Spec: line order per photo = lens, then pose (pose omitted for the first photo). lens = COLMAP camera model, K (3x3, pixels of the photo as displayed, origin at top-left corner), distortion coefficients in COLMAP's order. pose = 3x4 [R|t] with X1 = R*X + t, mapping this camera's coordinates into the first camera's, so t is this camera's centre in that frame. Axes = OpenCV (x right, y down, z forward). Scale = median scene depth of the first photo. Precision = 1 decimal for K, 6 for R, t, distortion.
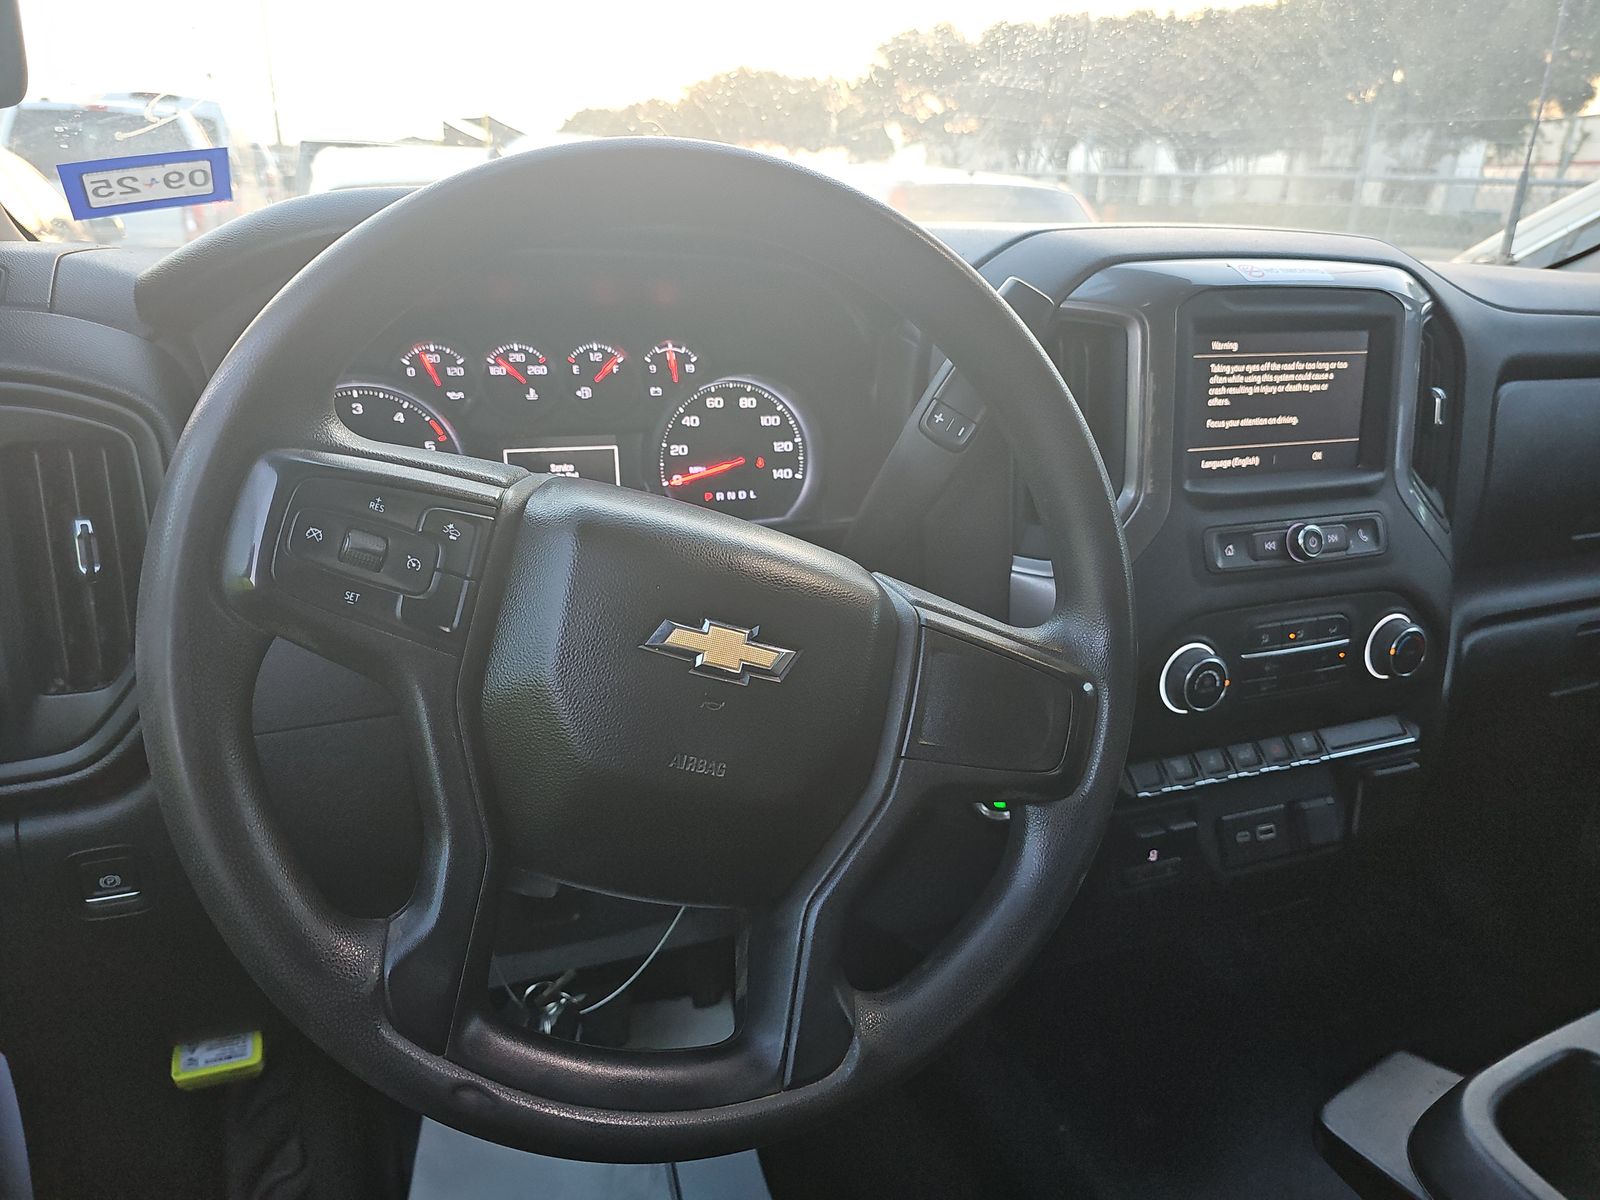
lens RADIAL K [[1054.7, 0, 801.6], [0, 1054.7, 594.1], [0, 0, 1]] dist [0.057629, -0.064596]
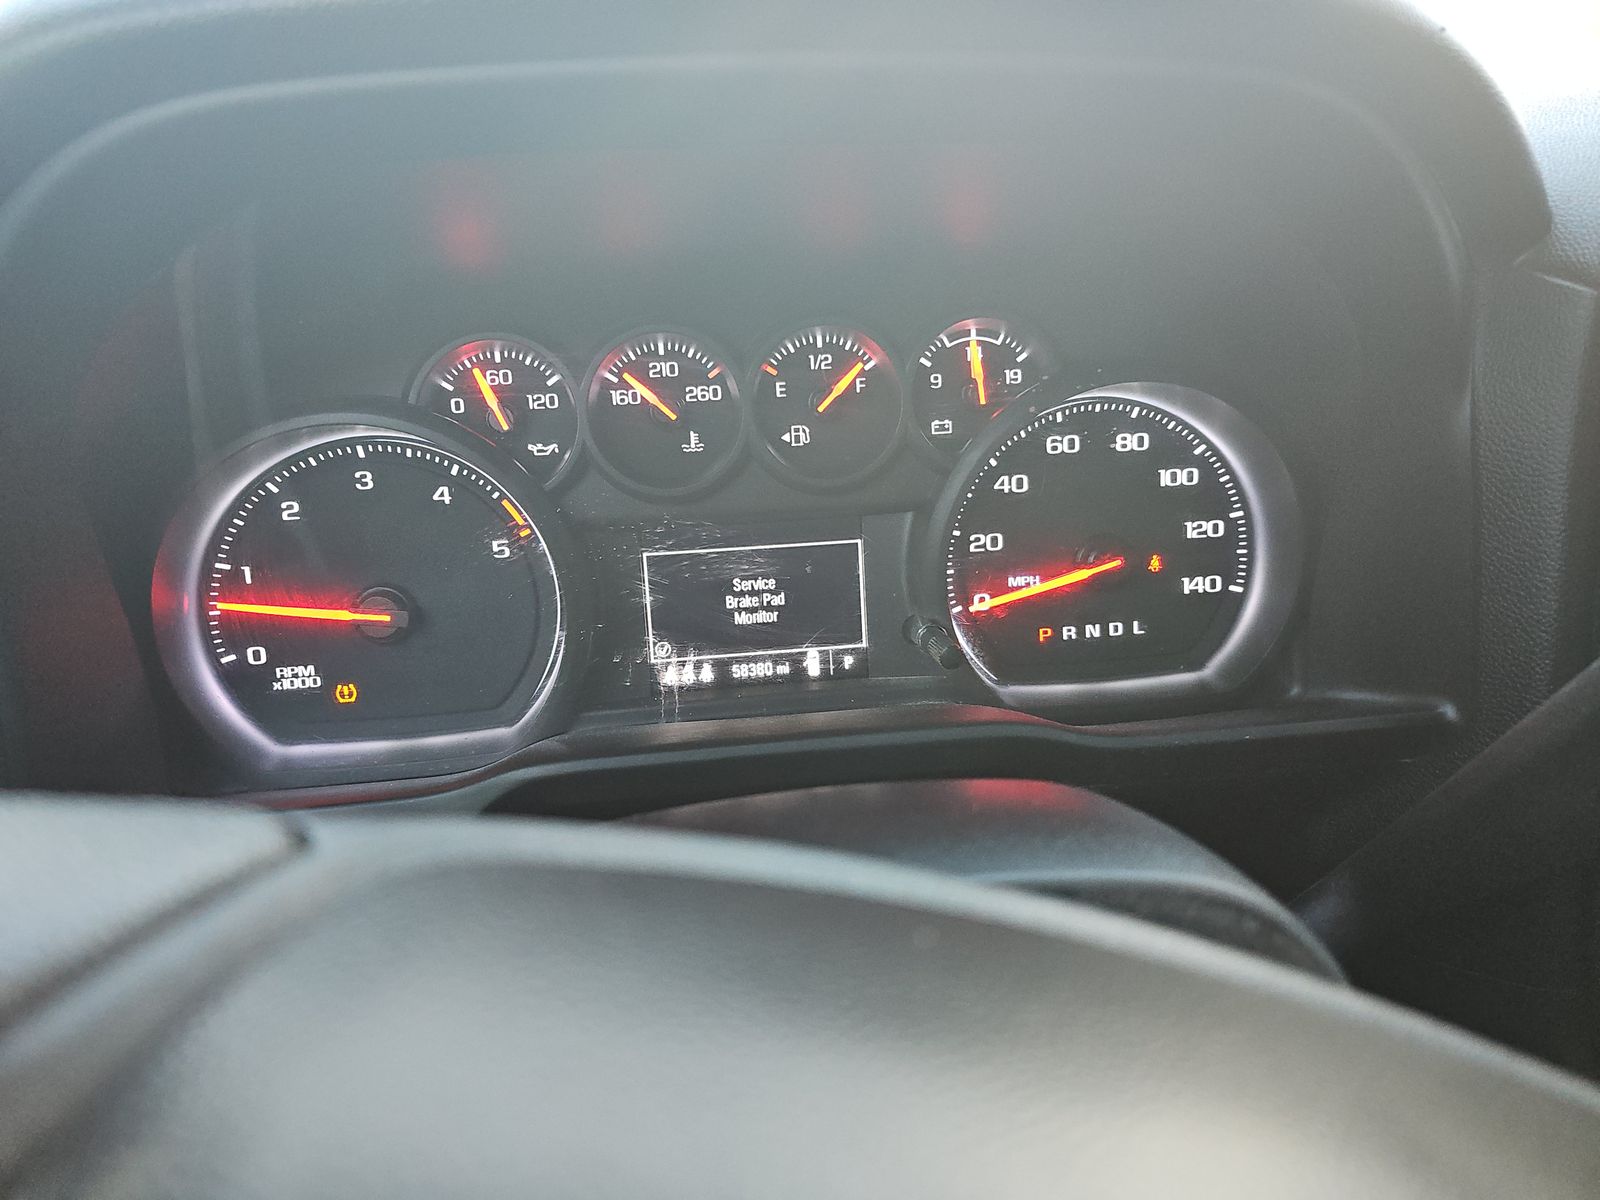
lens RADIAL K [[1054.7, 0, 805.5], [0, 1054.7, 573.7], [0, 0, 1]] dist [0.057629, -0.064596]
pose [[0.964446, 0.008817, -0.264134, -0.067881], [-0.018360, 0.999264, -0.033685, -0.104399], [0.263642, 0.037337, 0.963898, 0.507261]]
